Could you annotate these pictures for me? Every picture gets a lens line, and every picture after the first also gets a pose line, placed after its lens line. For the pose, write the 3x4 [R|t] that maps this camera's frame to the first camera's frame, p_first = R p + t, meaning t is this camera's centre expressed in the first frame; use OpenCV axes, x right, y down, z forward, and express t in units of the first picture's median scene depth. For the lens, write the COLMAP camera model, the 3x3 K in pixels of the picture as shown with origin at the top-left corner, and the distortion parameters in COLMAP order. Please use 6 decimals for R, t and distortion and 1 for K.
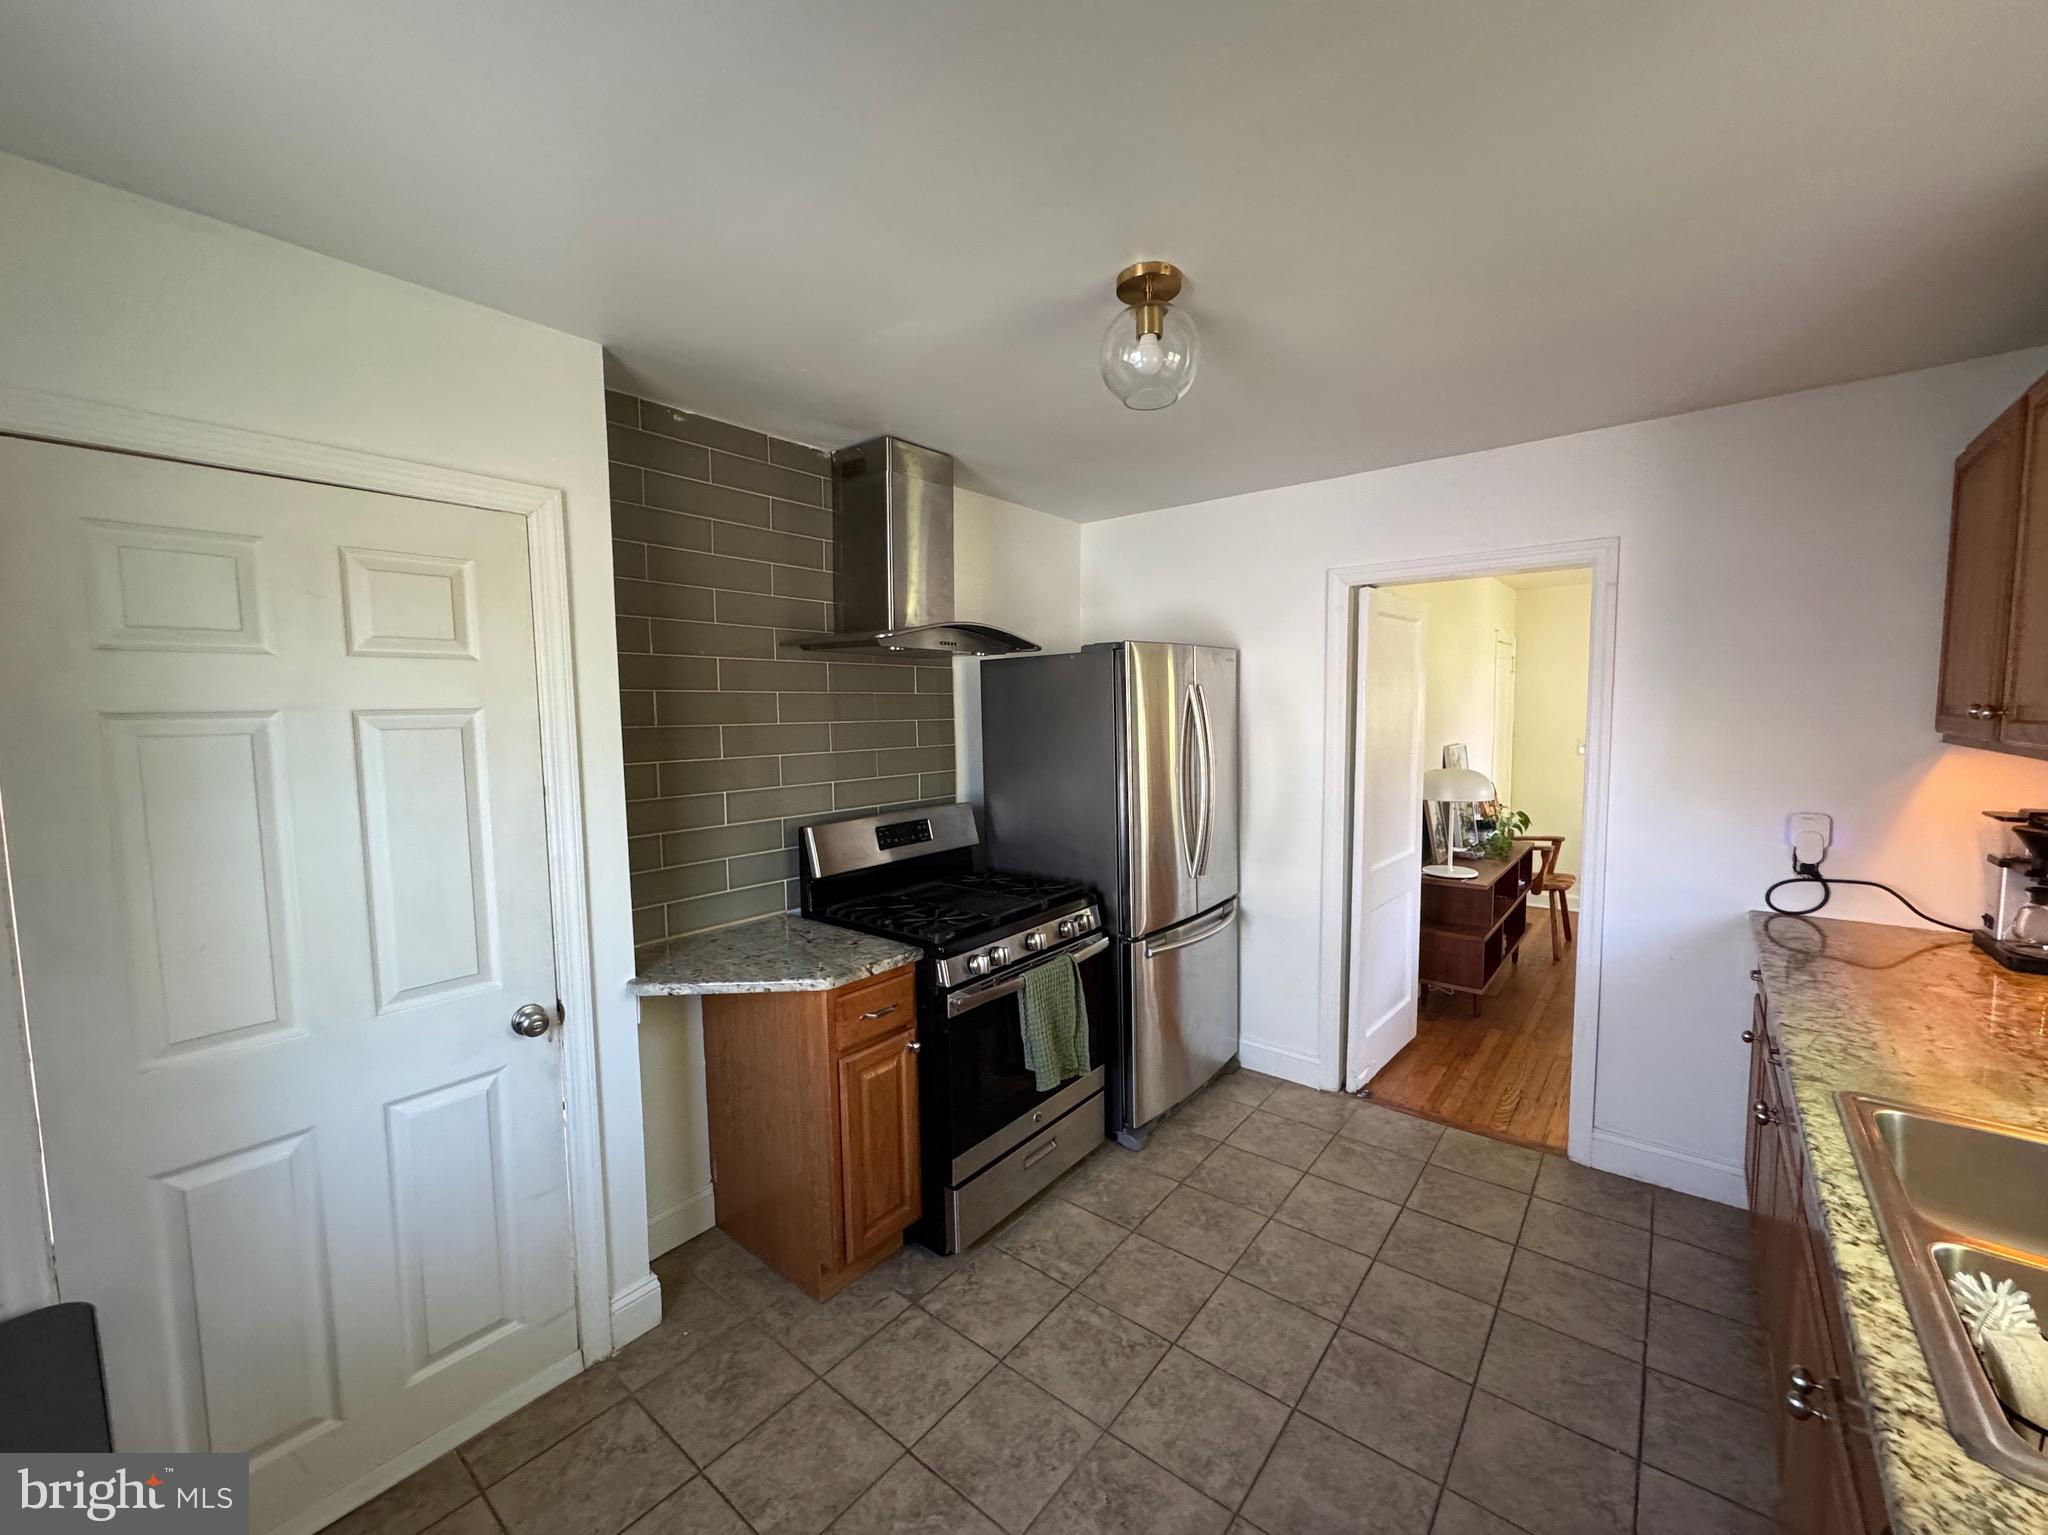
lens RADIAL K [[819.1, 0, 1025.6], [0, 819.1, 771.7], [0, 0, 1]] dist [-0.002668, 0.000053]
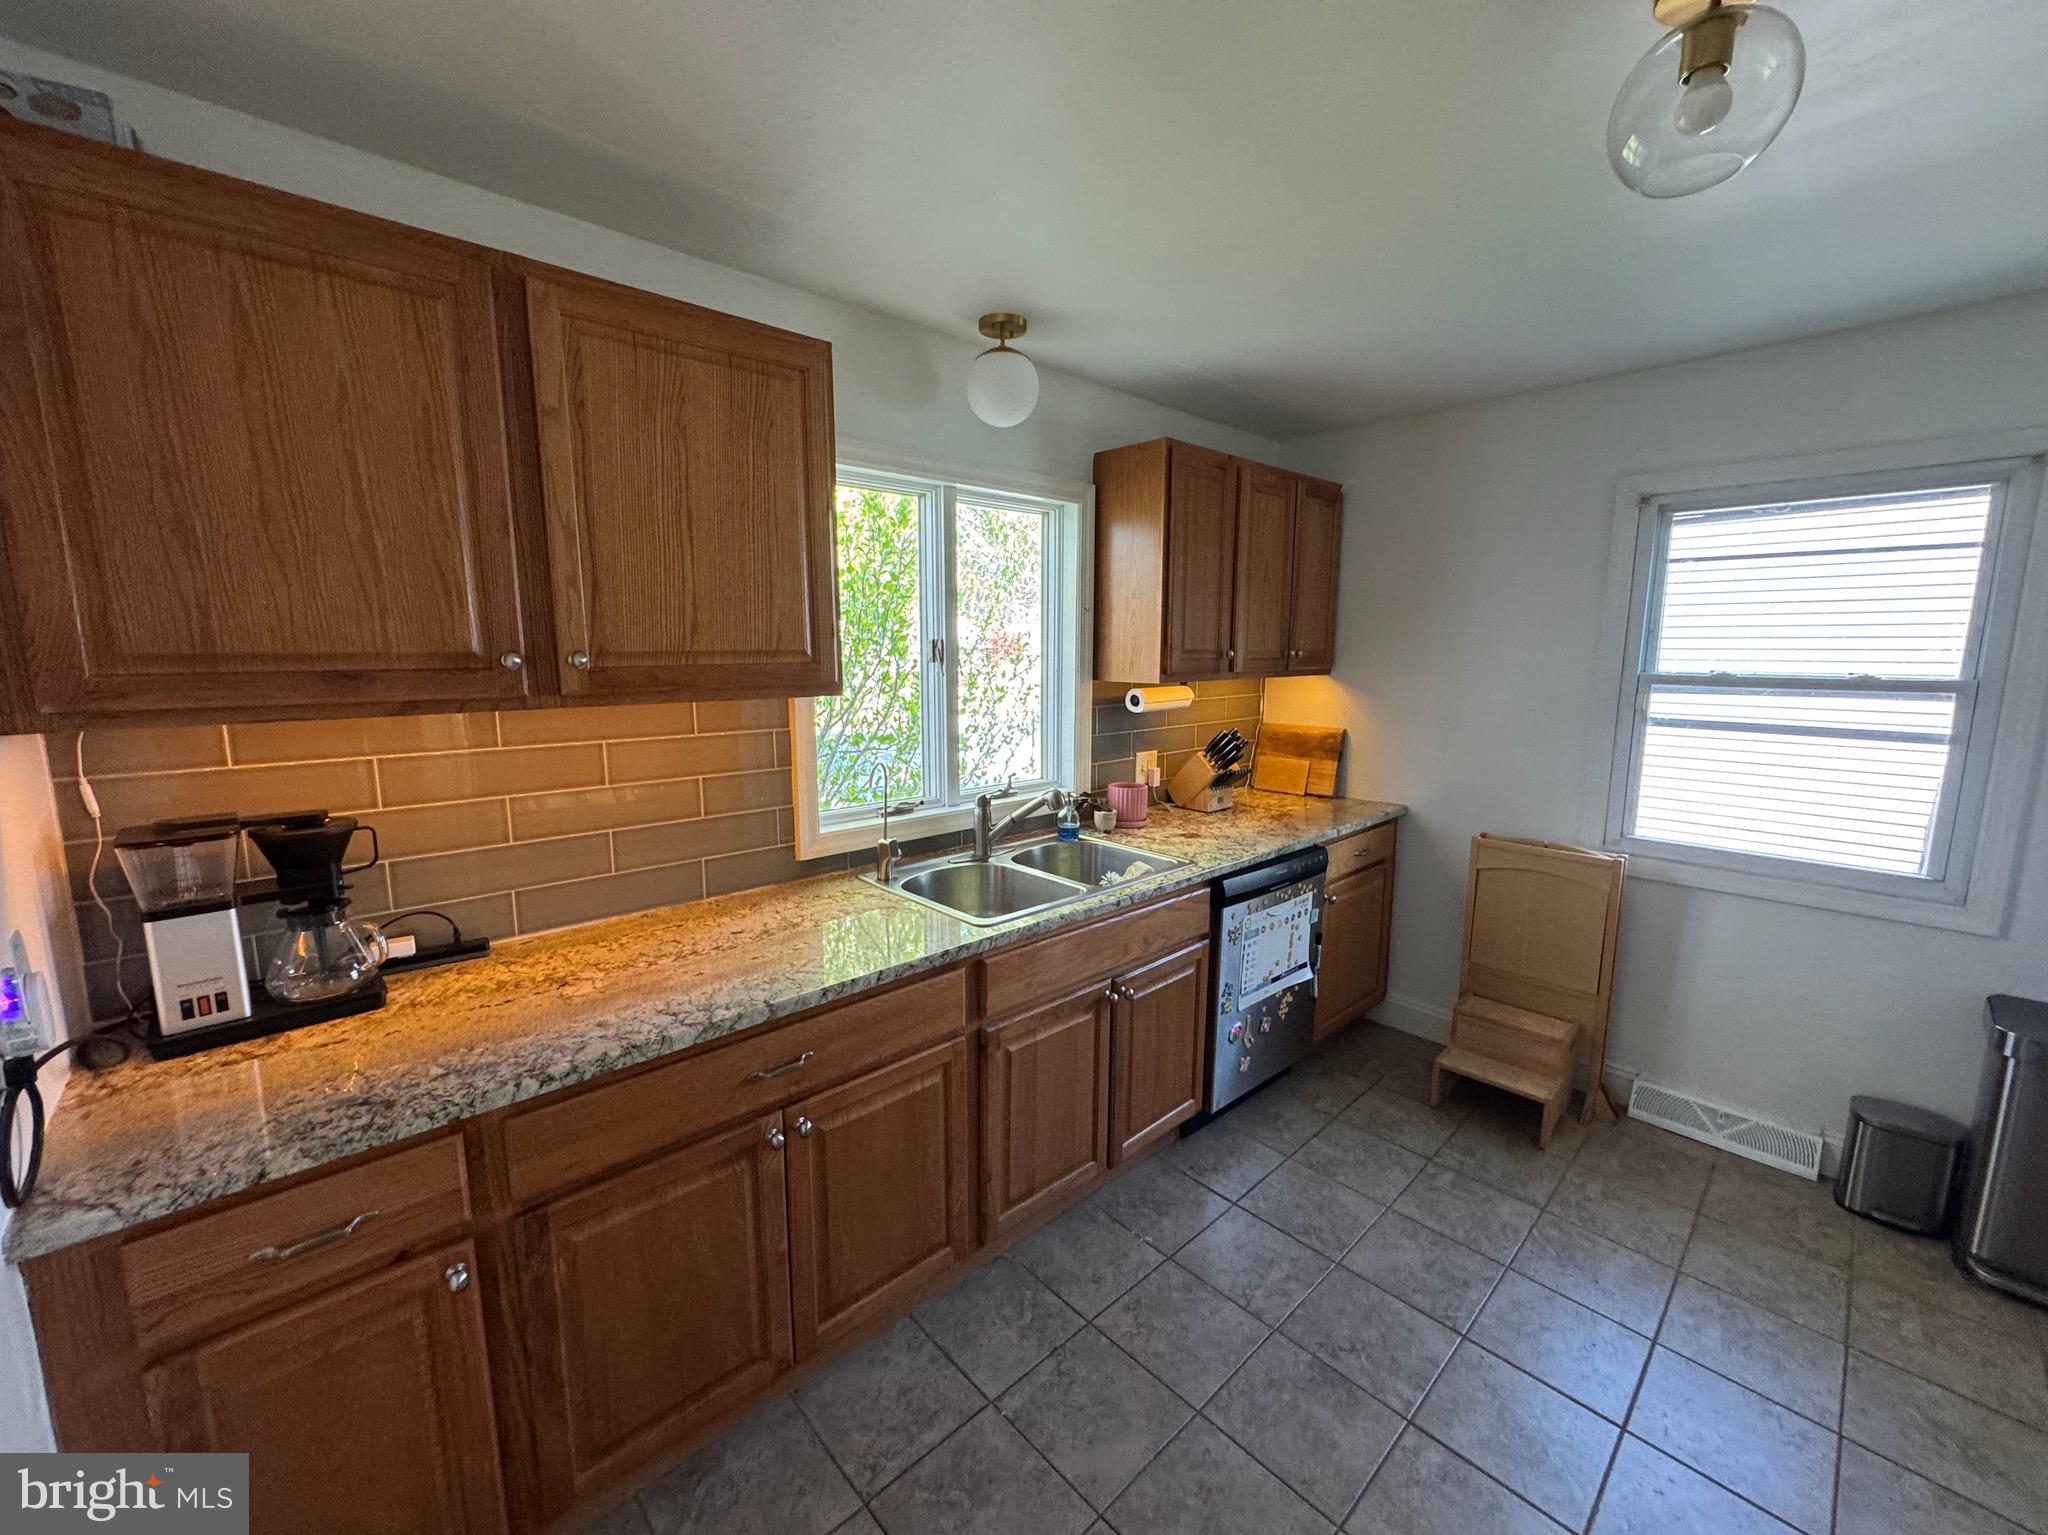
lens RADIAL K [[819.1, 0, 1016.0], [0, 819.1, 775.4], [0, 0, 1]] dist [-0.002668, 0.000053]
pose [[-0.991361, -0.004451, 0.131088, 0.471715], [0.026142, 0.972667, 0.230727, -0.110170], [-0.128532, 0.232160, -0.964148, 1.419848]]
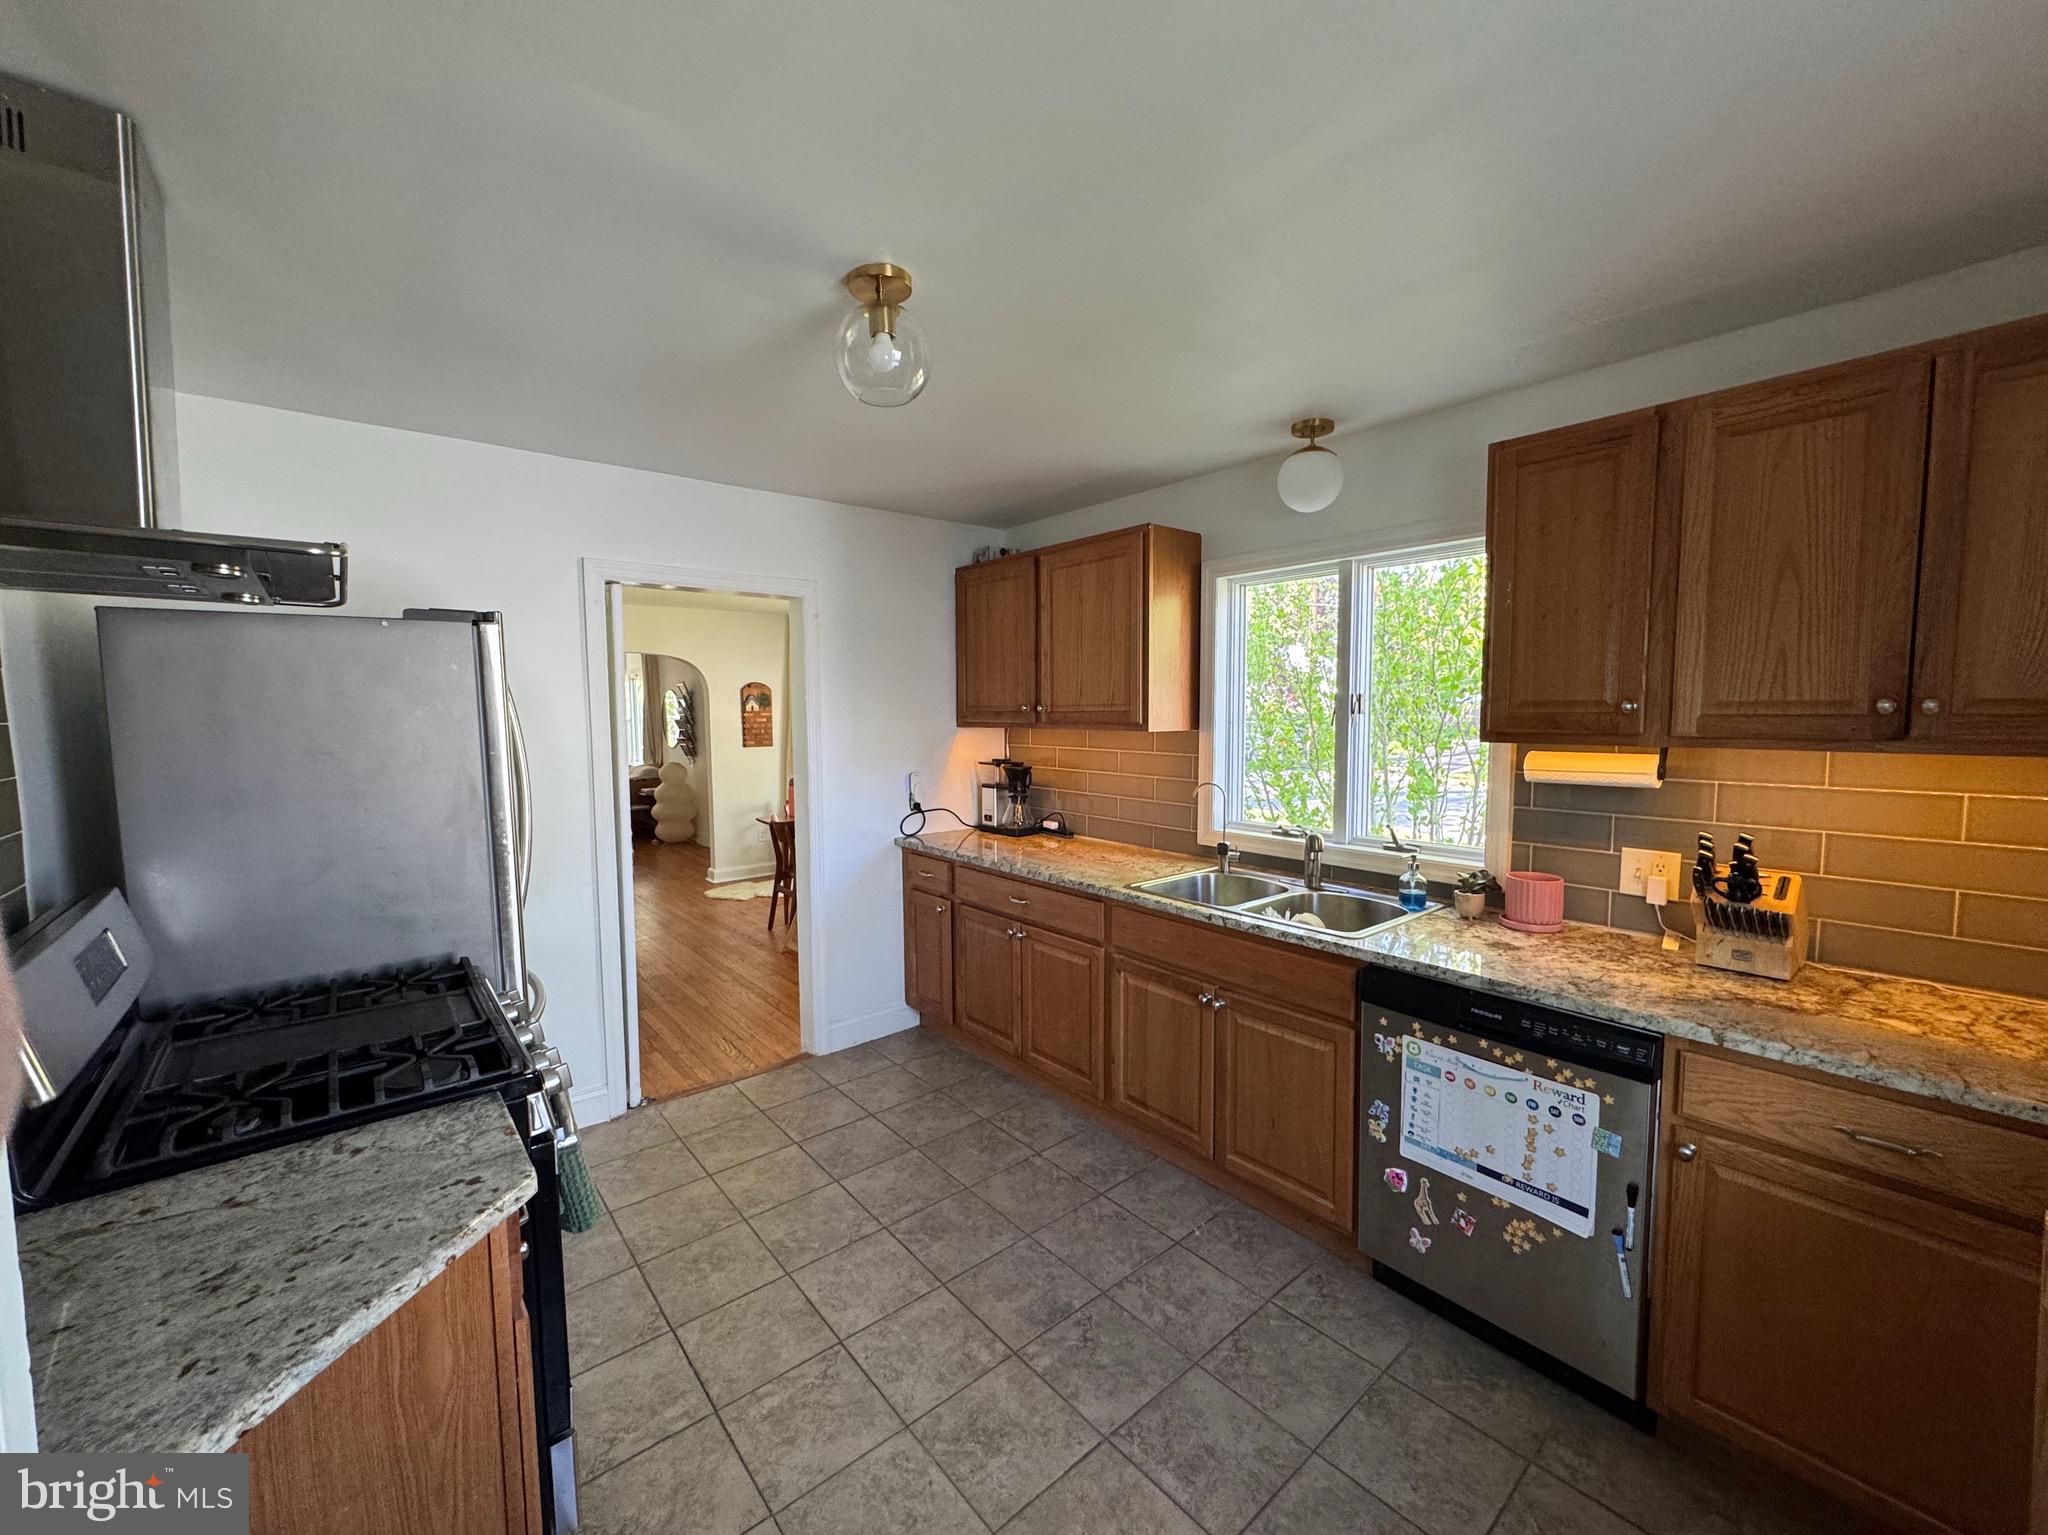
lens RADIAL K [[819.1, 0, 1021.5], [0, 819.1, 770.7], [0, 0, 1]] dist [-0.002668, 0.000053]
pose [[0.182042, -0.064190, 0.981193, -0.674266], [0.084581, 0.995191, 0.049413, -0.017089], [-0.979646, 0.073995, 0.186596, 0.526661]]
